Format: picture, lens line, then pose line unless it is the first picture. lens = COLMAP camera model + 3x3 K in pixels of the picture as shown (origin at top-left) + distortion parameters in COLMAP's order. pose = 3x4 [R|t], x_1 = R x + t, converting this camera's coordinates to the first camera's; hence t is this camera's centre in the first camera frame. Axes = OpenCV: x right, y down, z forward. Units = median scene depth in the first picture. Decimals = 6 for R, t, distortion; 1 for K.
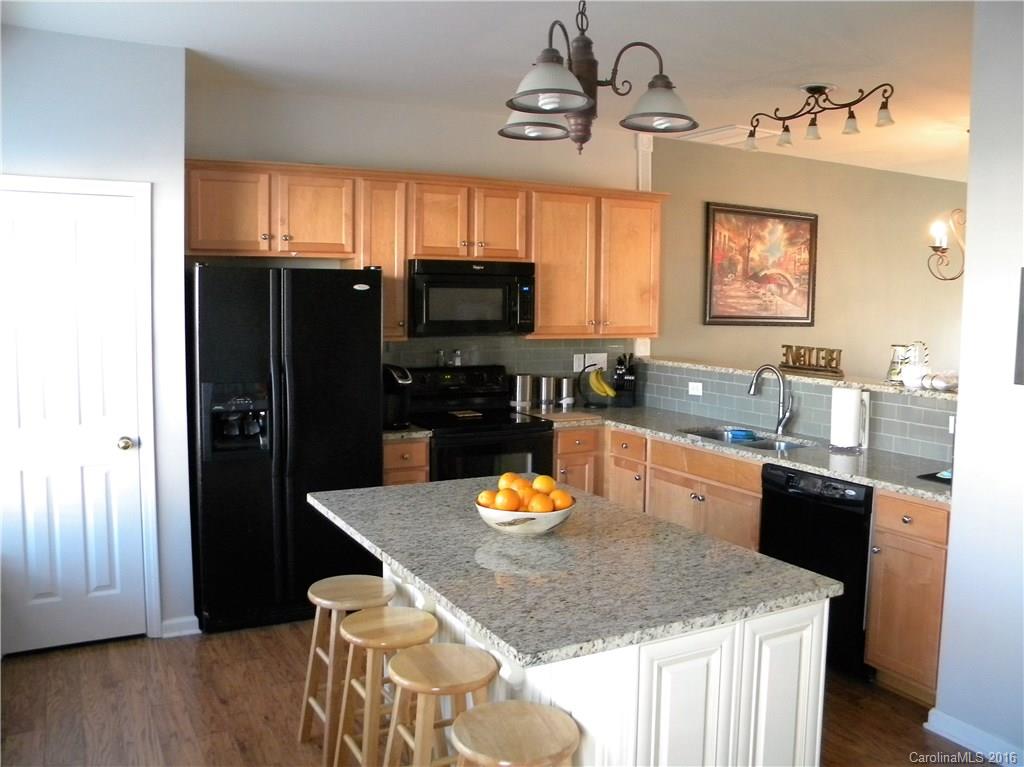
lens RADIAL K [[869.1, 0, 516.2], [0, 869.1, 377.9], [0, 0, 1]] dist [-0.126102, 0.044931]
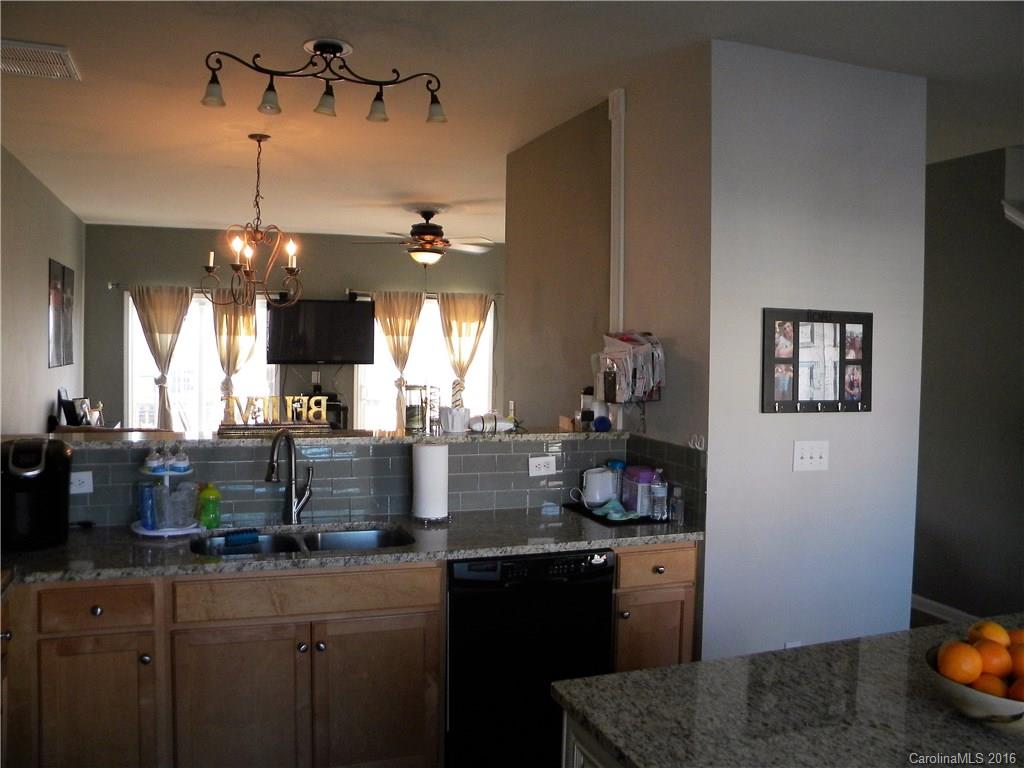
lens RADIAL K [[869.1, 0, 503.7], [0, 869.1, 376.2], [0, 0, 1]] dist [-0.126102, 0.044931]
pose [[0.152606, -0.049188, 0.987062, -0.388117], [0.076231, 0.996371, 0.037866, -0.074801], [-0.985343, 0.069467, 0.155802, 0.787013]]
